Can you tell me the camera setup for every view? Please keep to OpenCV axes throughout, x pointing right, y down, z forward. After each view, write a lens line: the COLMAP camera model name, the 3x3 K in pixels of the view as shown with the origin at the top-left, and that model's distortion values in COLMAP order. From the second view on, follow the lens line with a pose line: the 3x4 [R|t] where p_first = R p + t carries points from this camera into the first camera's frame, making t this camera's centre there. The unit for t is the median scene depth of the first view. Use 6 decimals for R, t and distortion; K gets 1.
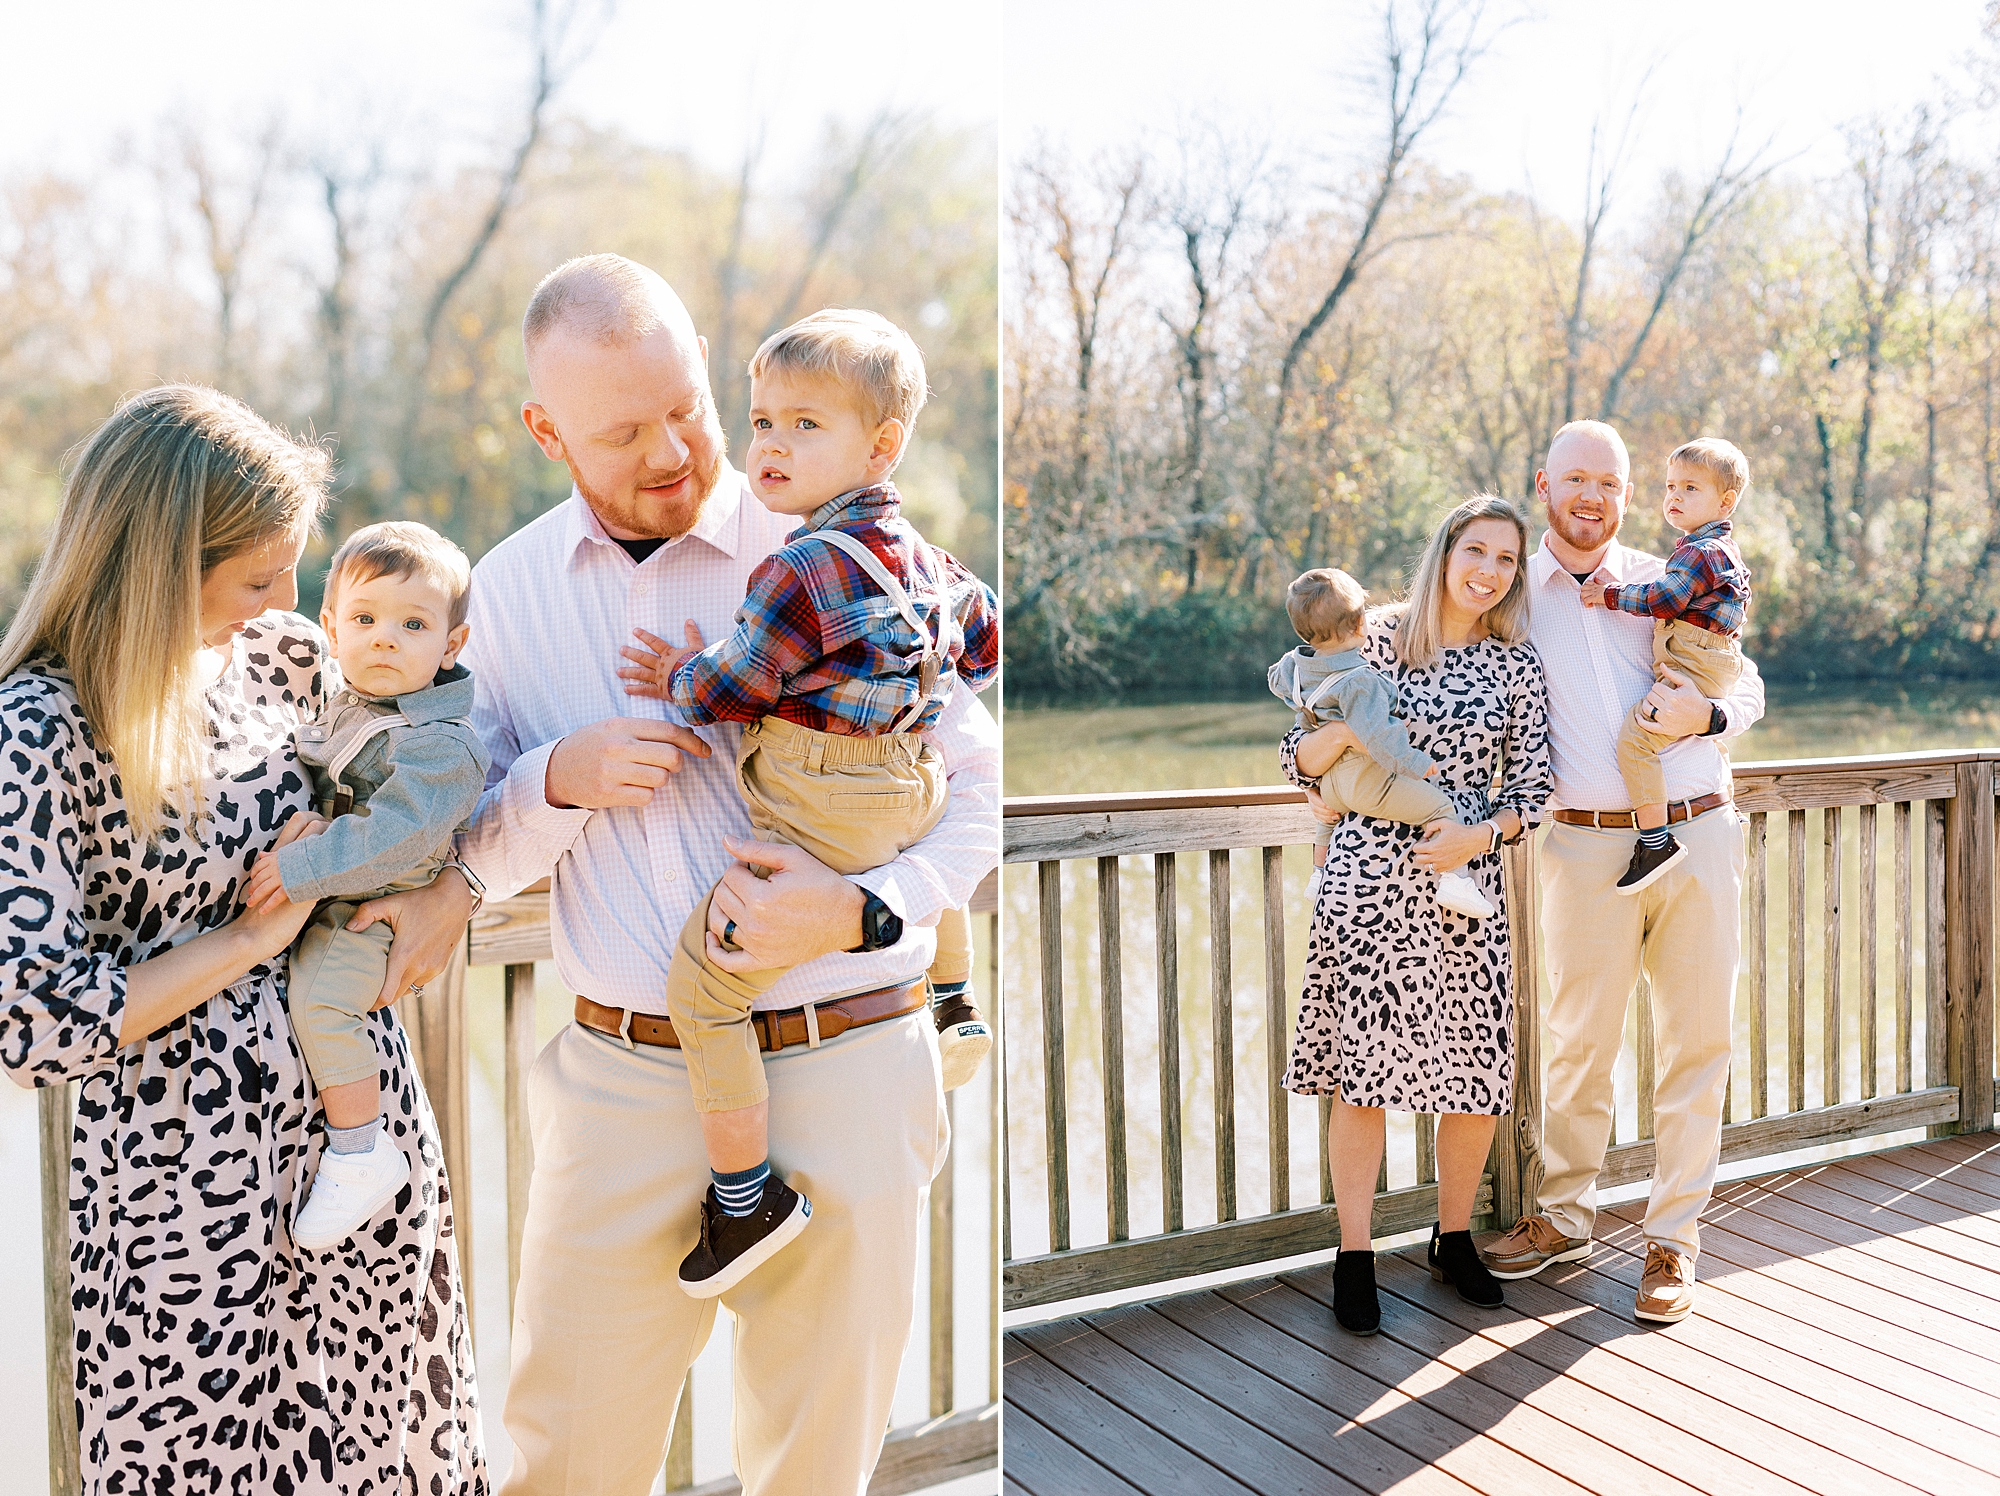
lens RADIAL K [[4402.8, 0, 1000.0], [0, 4402.8, 748.0], [0, 0, 1]] dist [-0.012662, -0.096353]
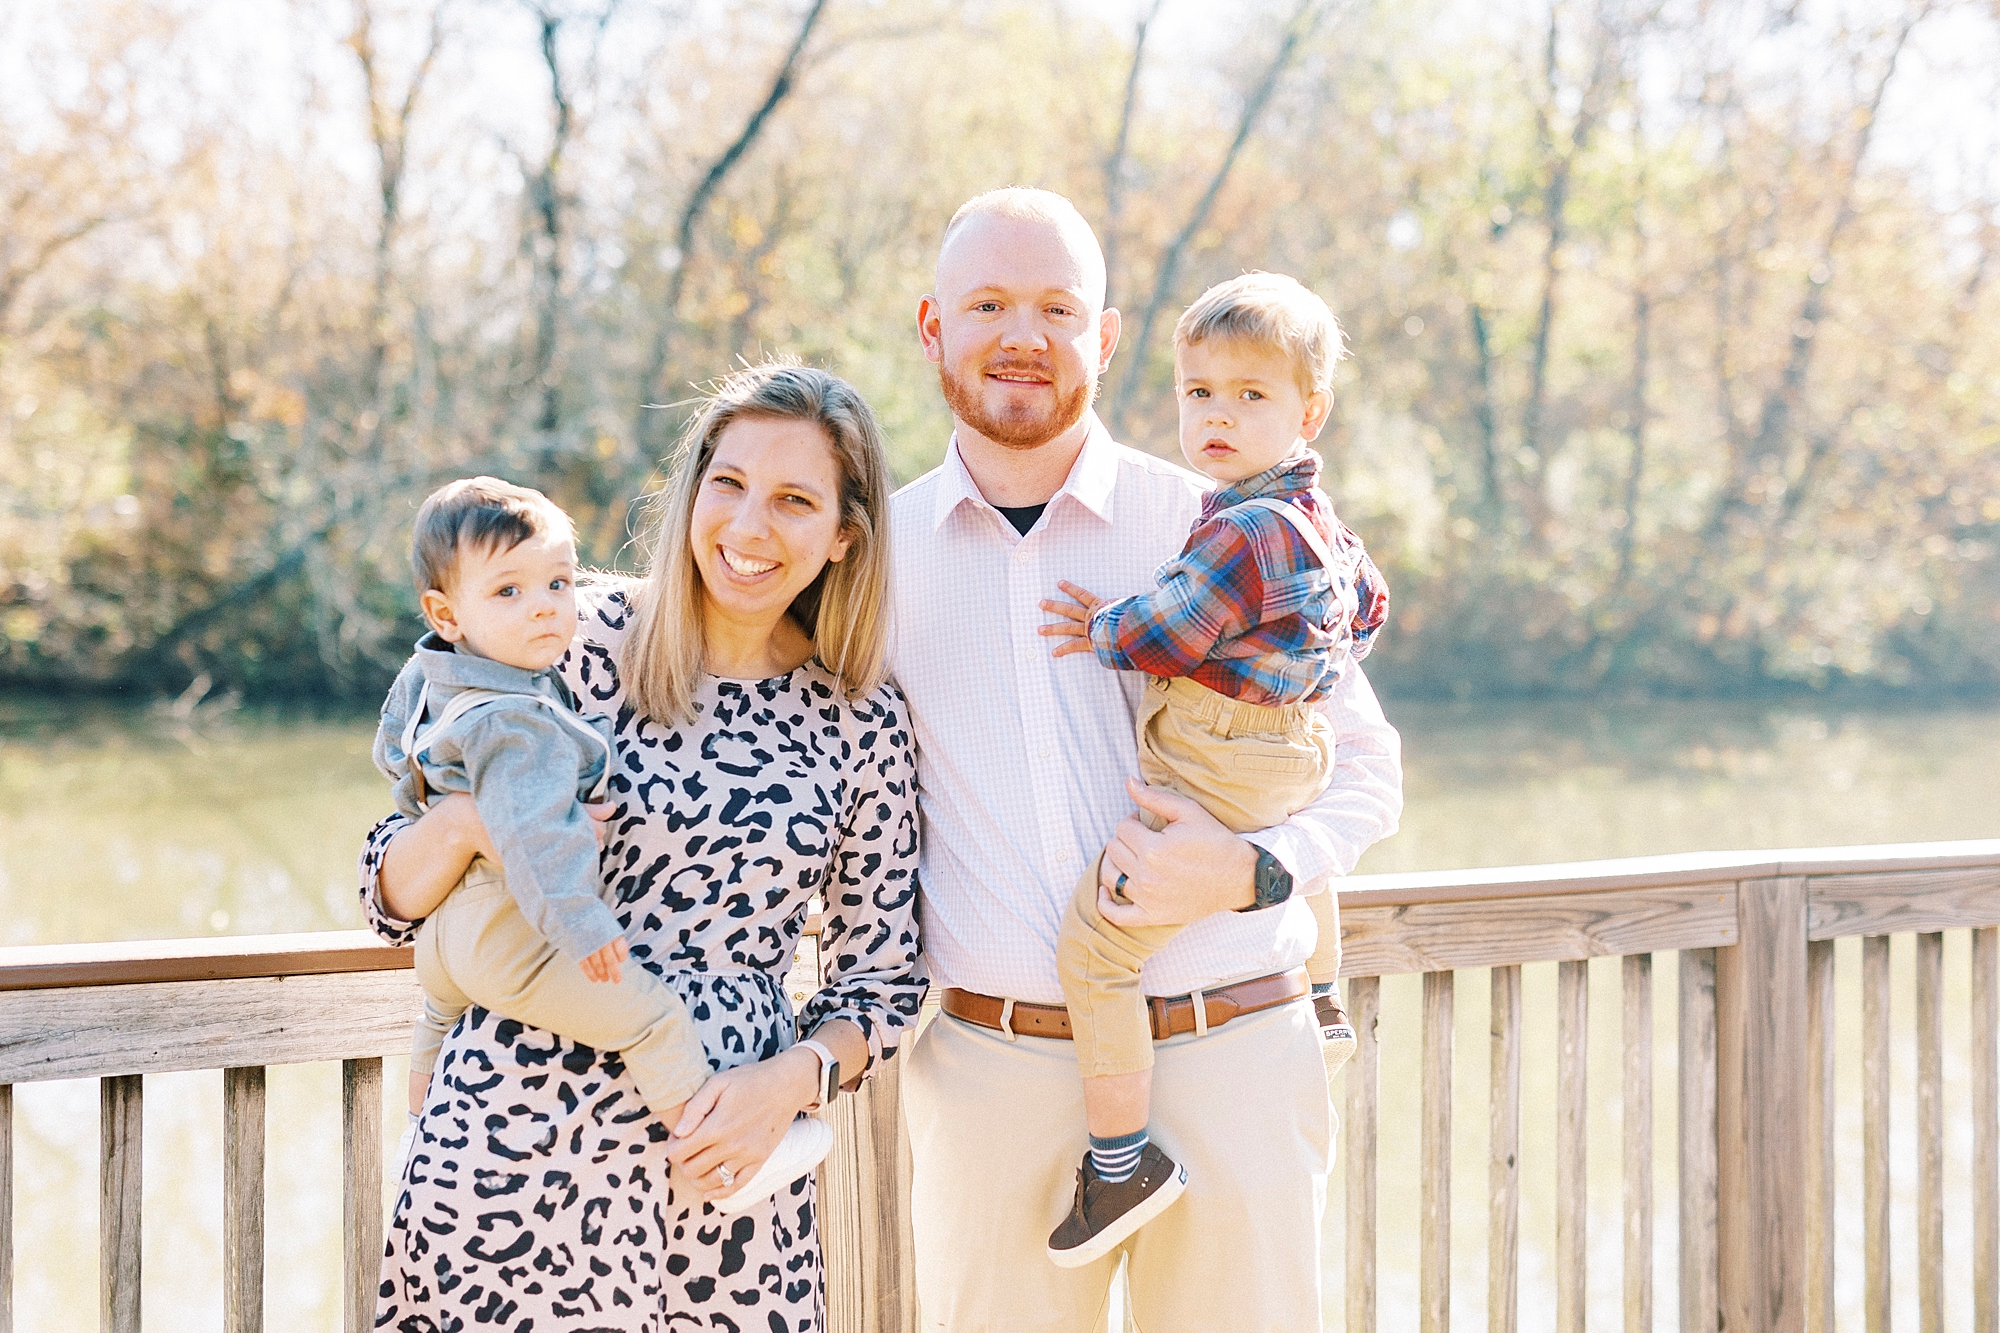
lens RADIAL K [[2707.6, 0, 999.8], [0, 2707.6, 575.9], [0, 0, 1]] dist [-0.007736, 0.030872]
pose [[0.999763, 0.014021, 0.016639, 0.106749], [-0.013350, 0.999120, -0.039762, -0.016580], [-0.017182, 0.039530, 0.999071, 0.588008]]
